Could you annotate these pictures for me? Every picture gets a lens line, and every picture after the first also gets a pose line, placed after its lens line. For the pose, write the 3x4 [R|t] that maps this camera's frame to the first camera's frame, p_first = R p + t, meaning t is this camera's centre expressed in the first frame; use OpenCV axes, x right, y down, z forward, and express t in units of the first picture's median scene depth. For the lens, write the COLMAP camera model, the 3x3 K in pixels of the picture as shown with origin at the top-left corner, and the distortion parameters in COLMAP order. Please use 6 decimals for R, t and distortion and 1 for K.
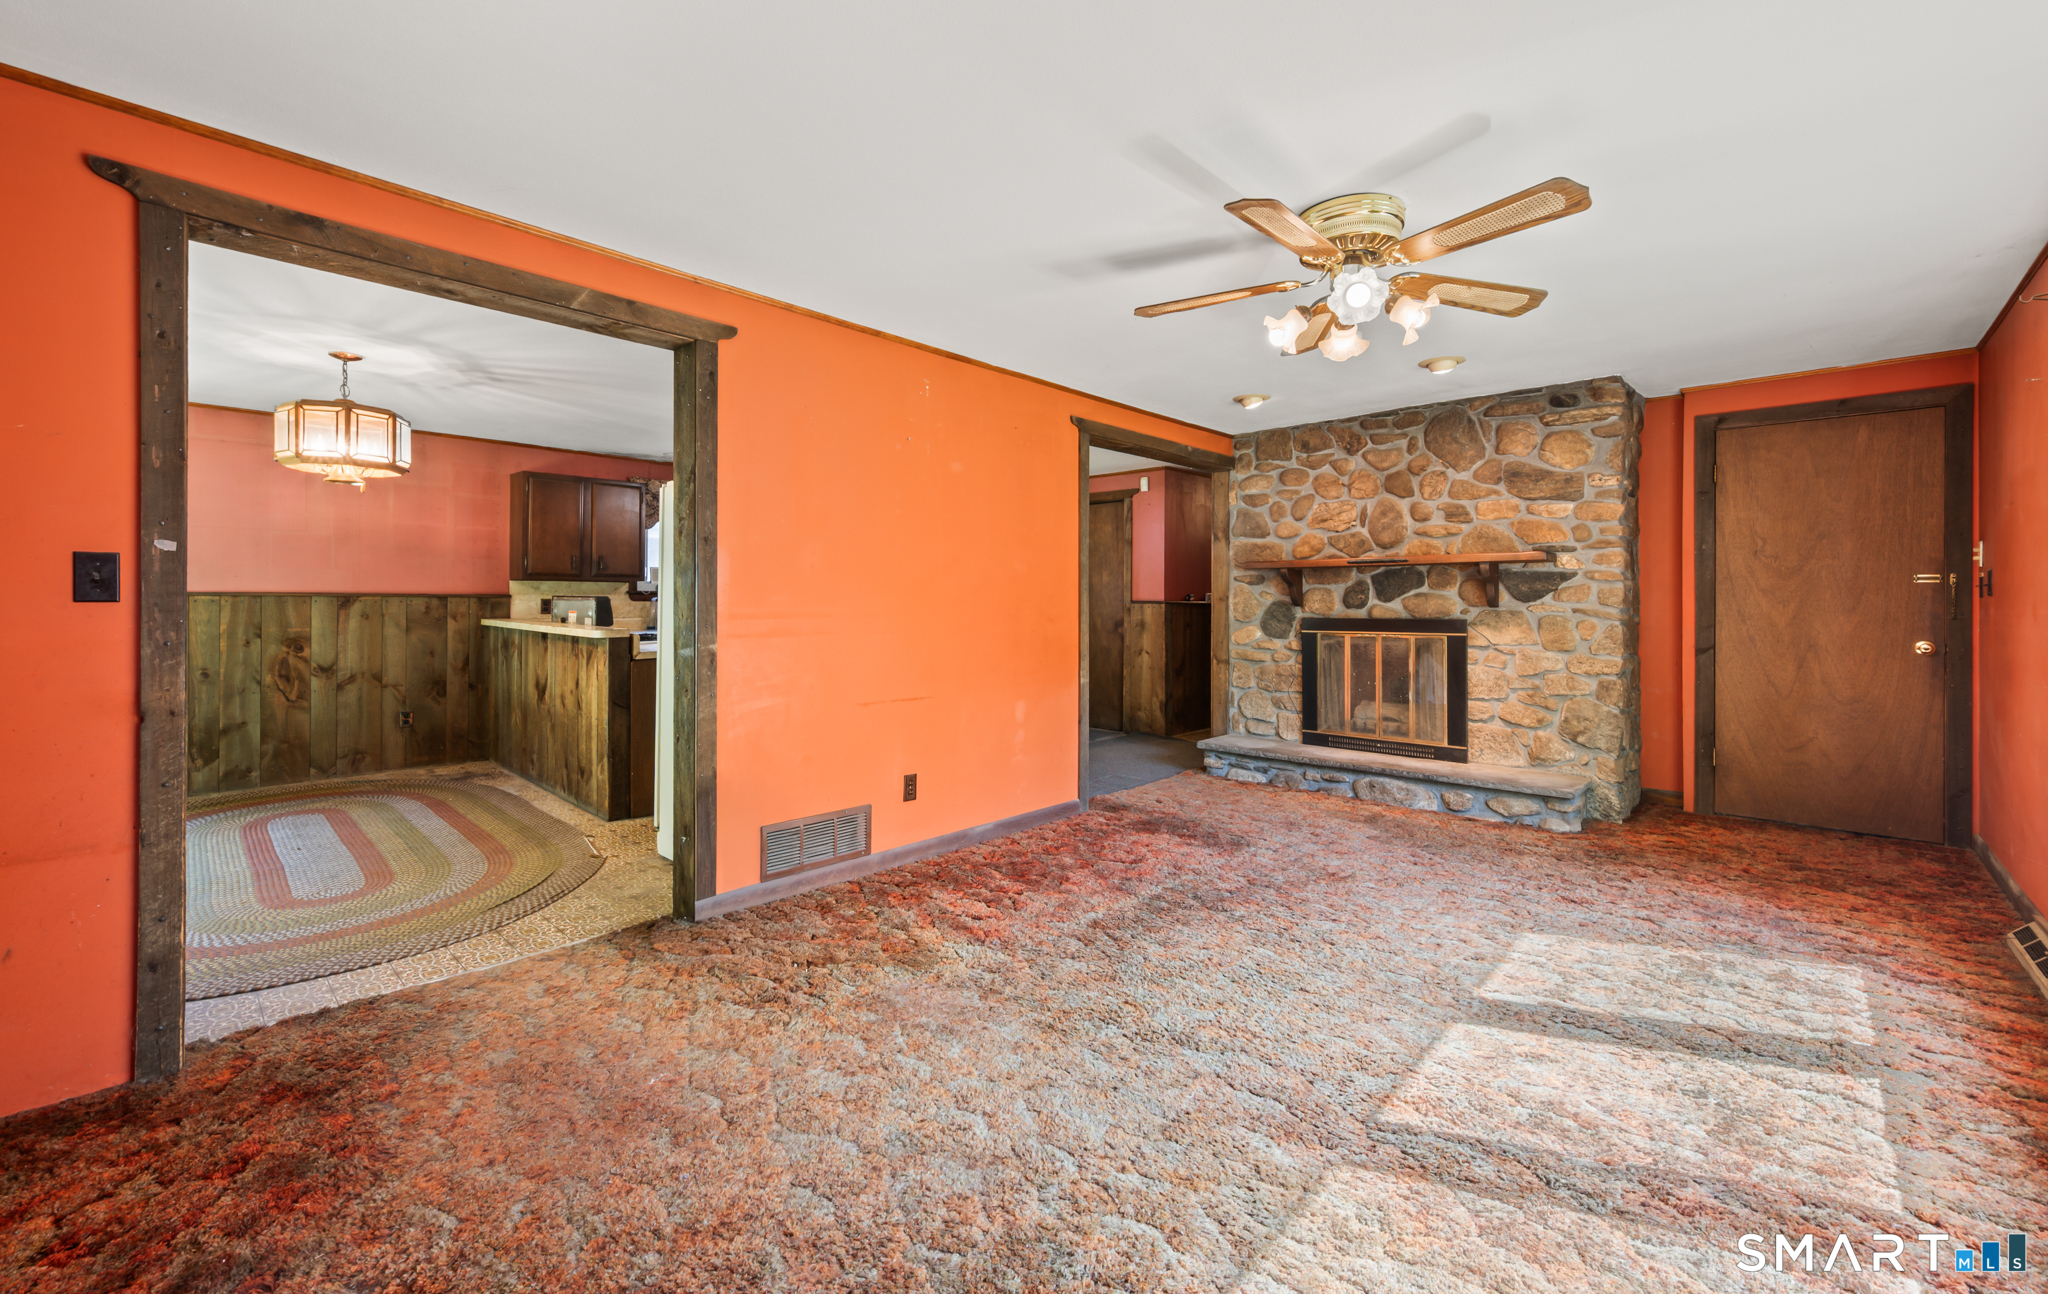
lens RADIAL K [[851.1, 0, 1042.3], [0, 851.1, 601.3], [0, 0, 1]] dist [-0.018524, -0.000162]
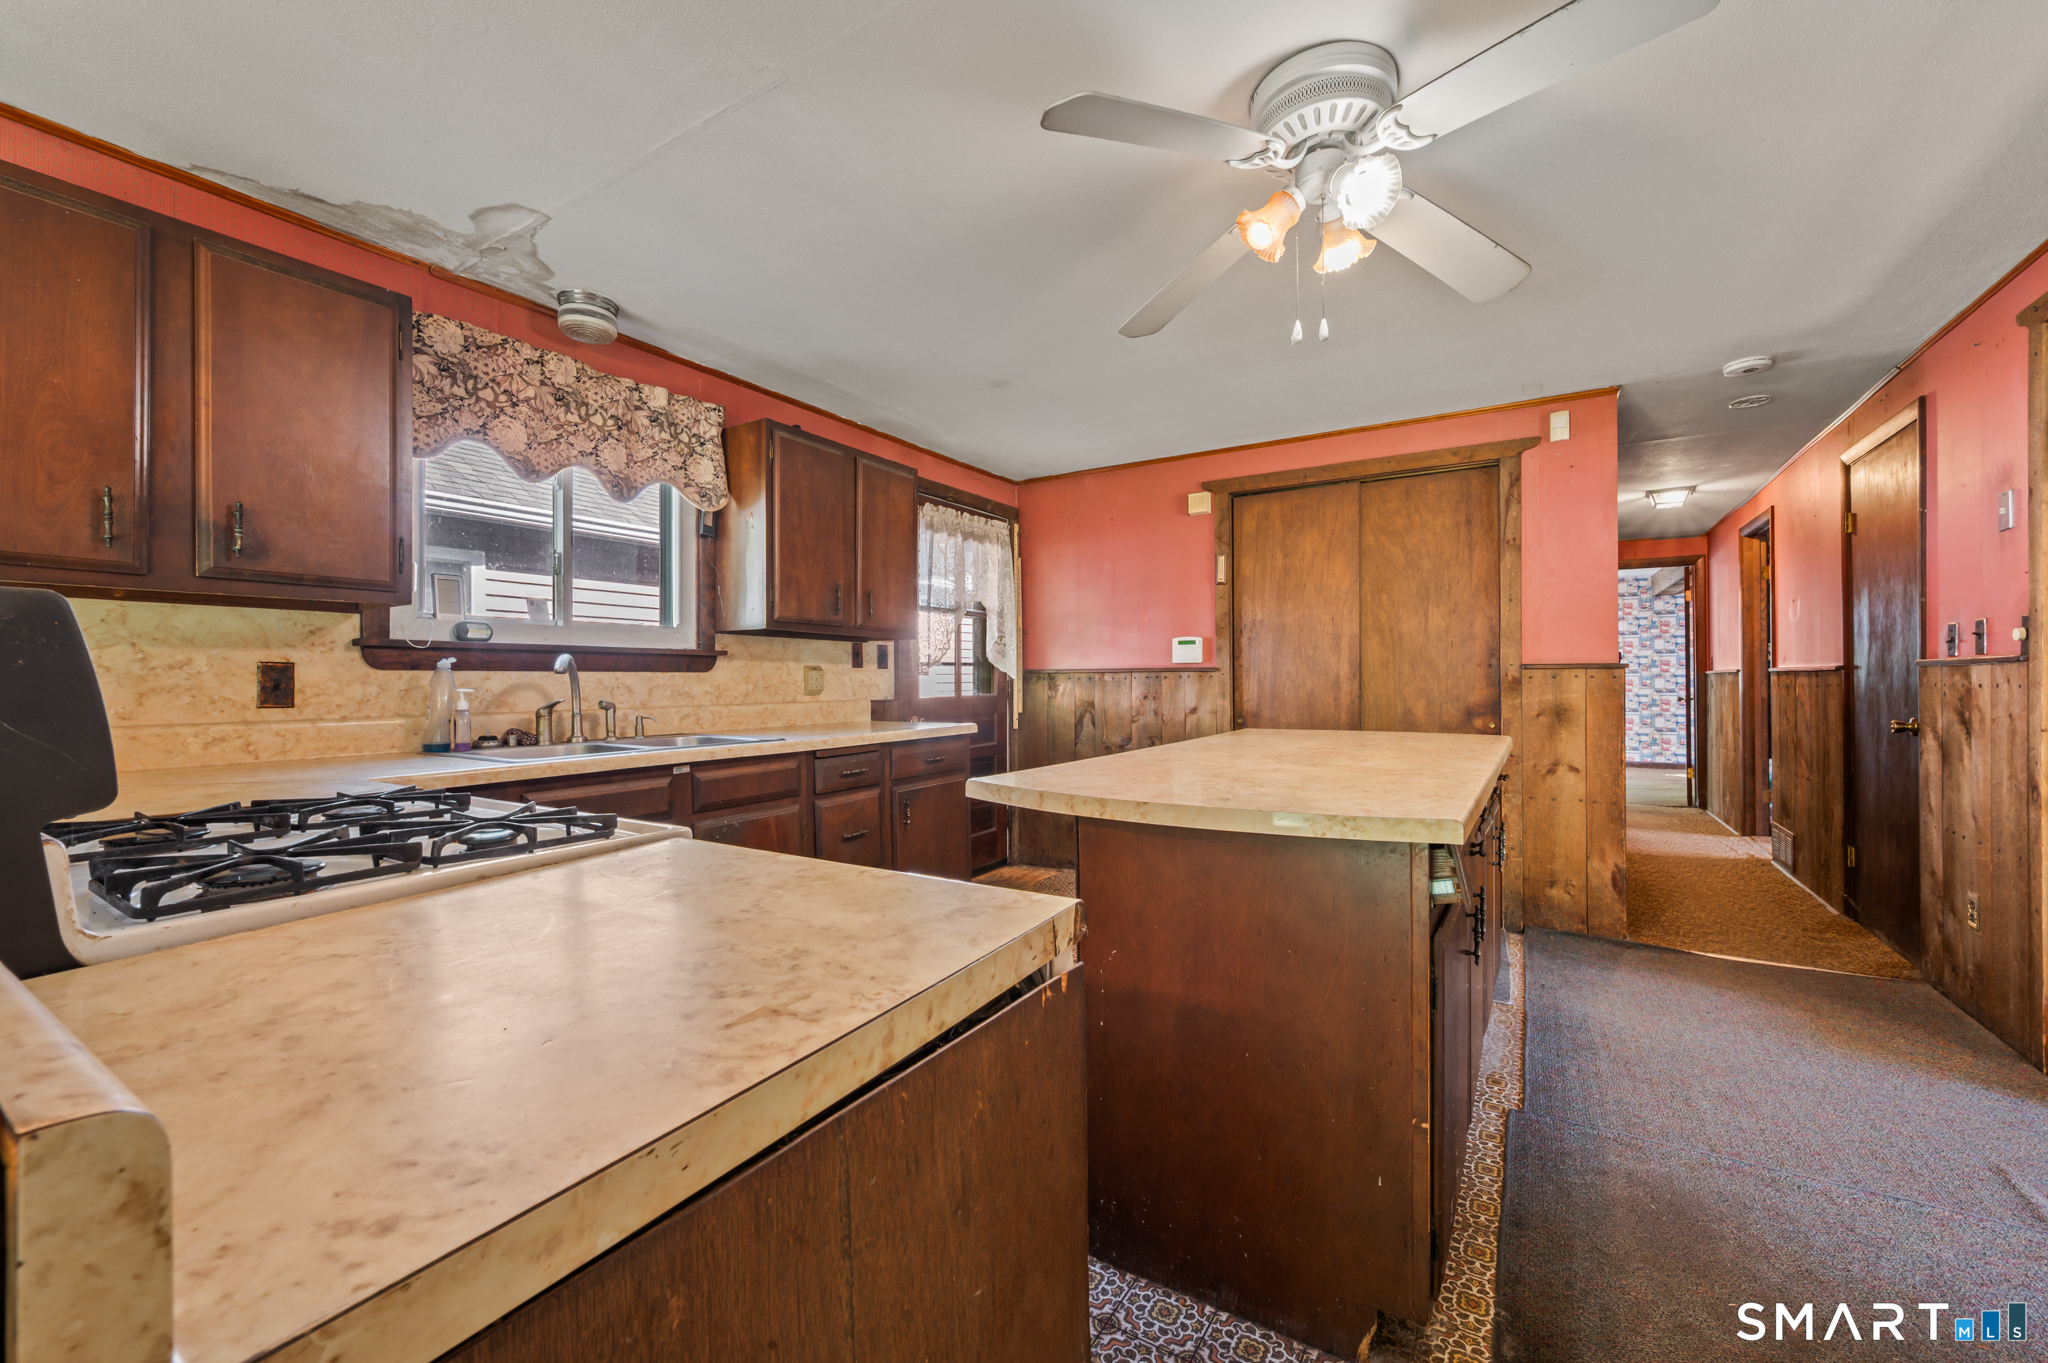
lens RADIAL K [[815.4, 0, 1022.0], [0, 815.4, 683.6], [0, 0, 1]] dist [-0.000501, 0.000505]
pose [[0.981740, -0.009743, 0.189977, -0.314581], [0.009201, 0.999951, 0.003734, 0.007074], [-0.190004, -0.001918, 0.981781, 0.680729]]
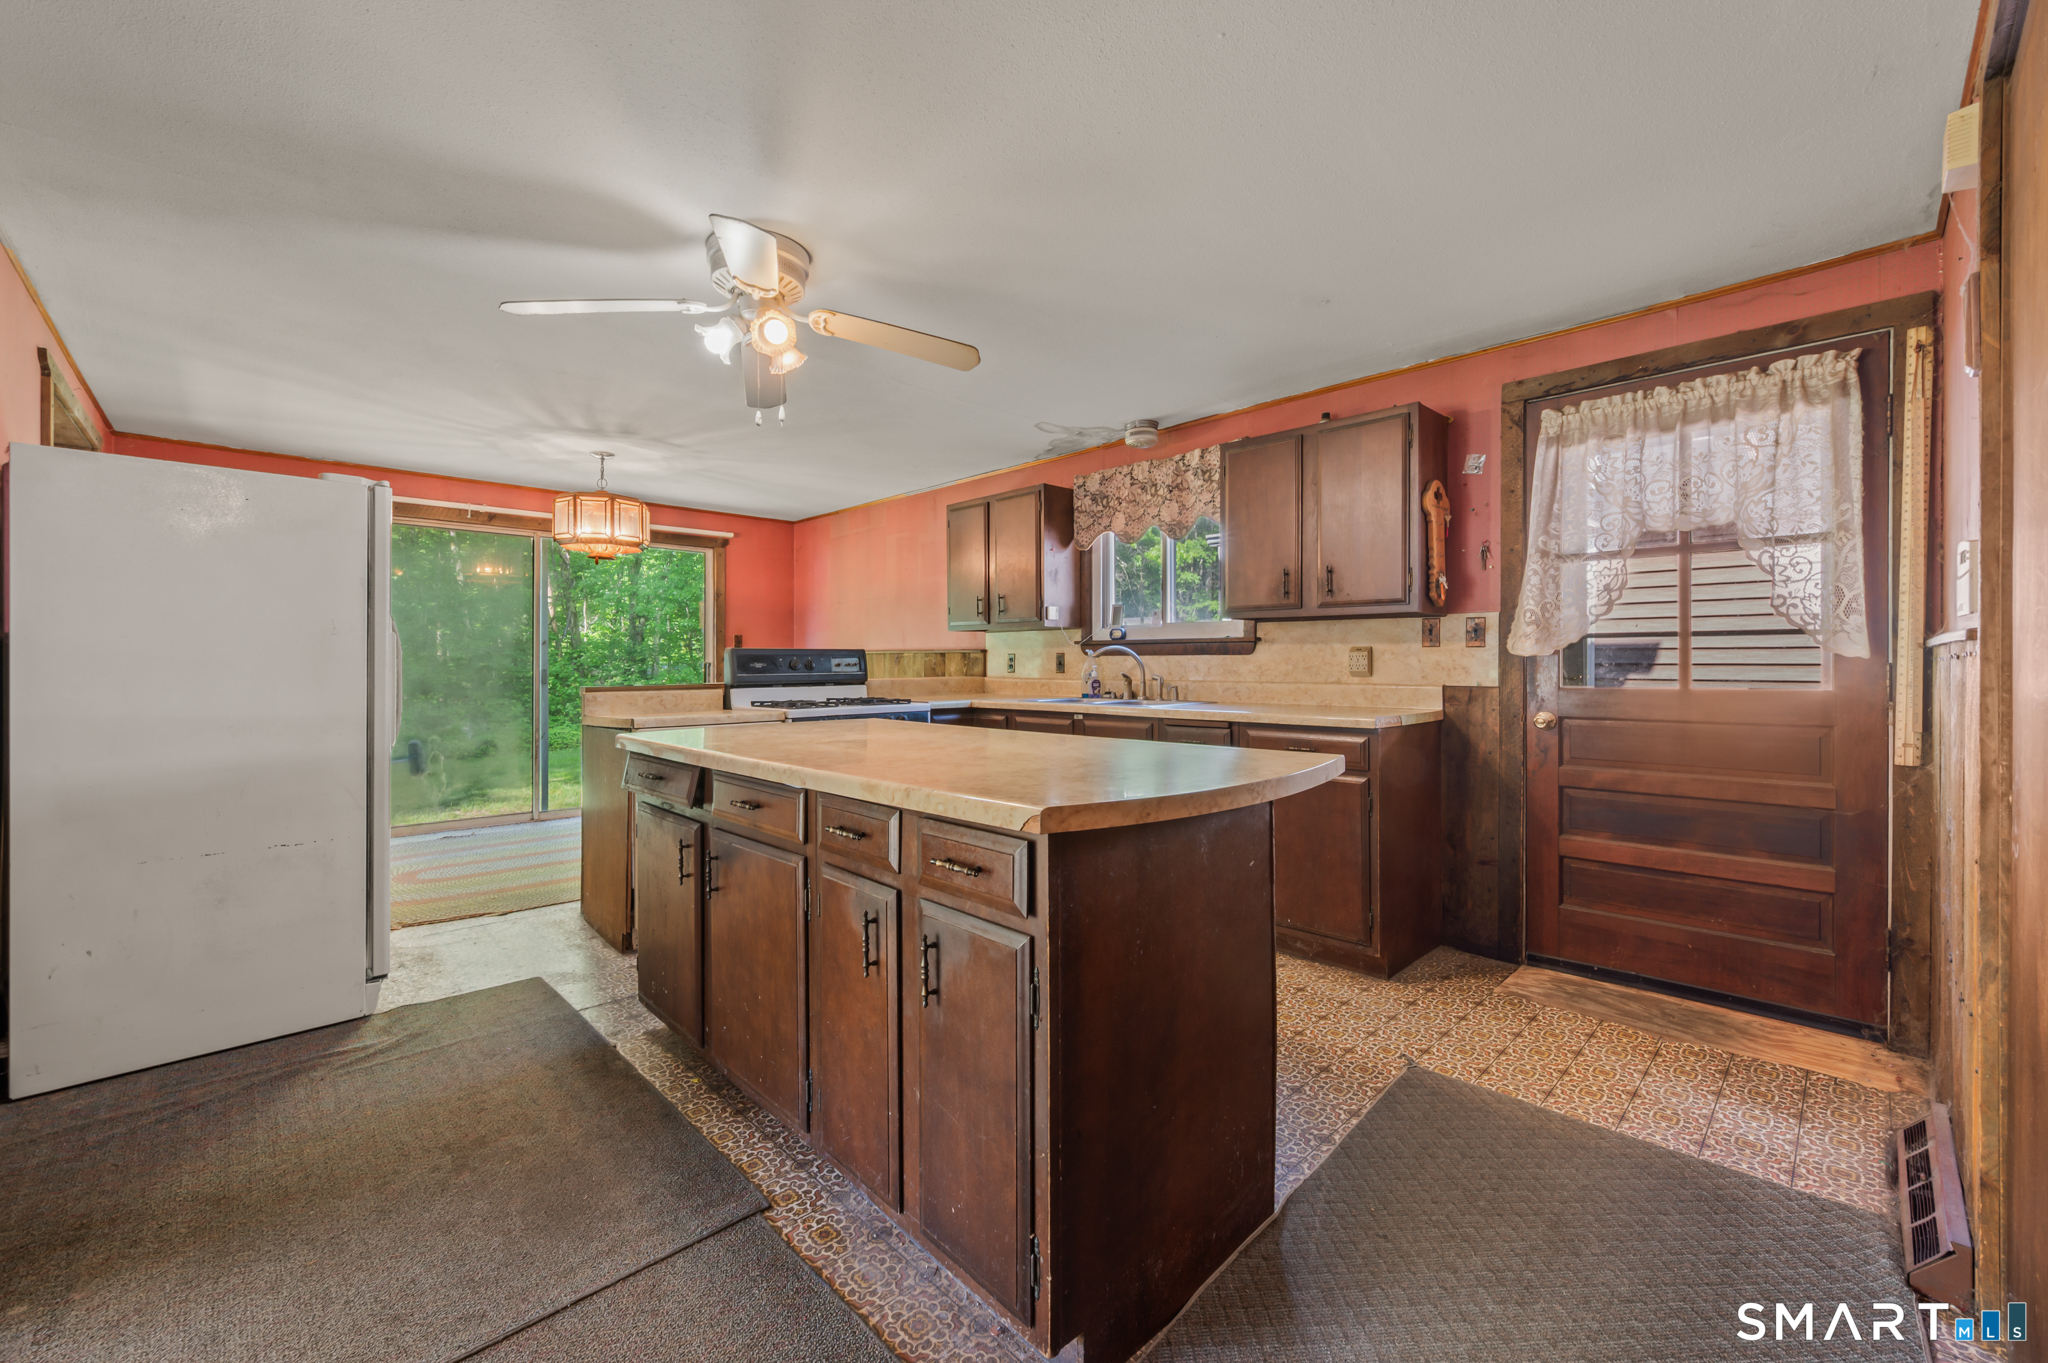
lens RADIAL K [[815.4, 0, 1037.6], [0, 815.4, 664.8], [0, 0, 1]] dist [-0.000501, 0.000505]
pose [[-0.040074, -0.001997, -0.999195, 0.210199], [-0.003083, 0.999993, -0.001875, 0.009383], [0.999192, 0.003005, -0.040080, 1.070923]]
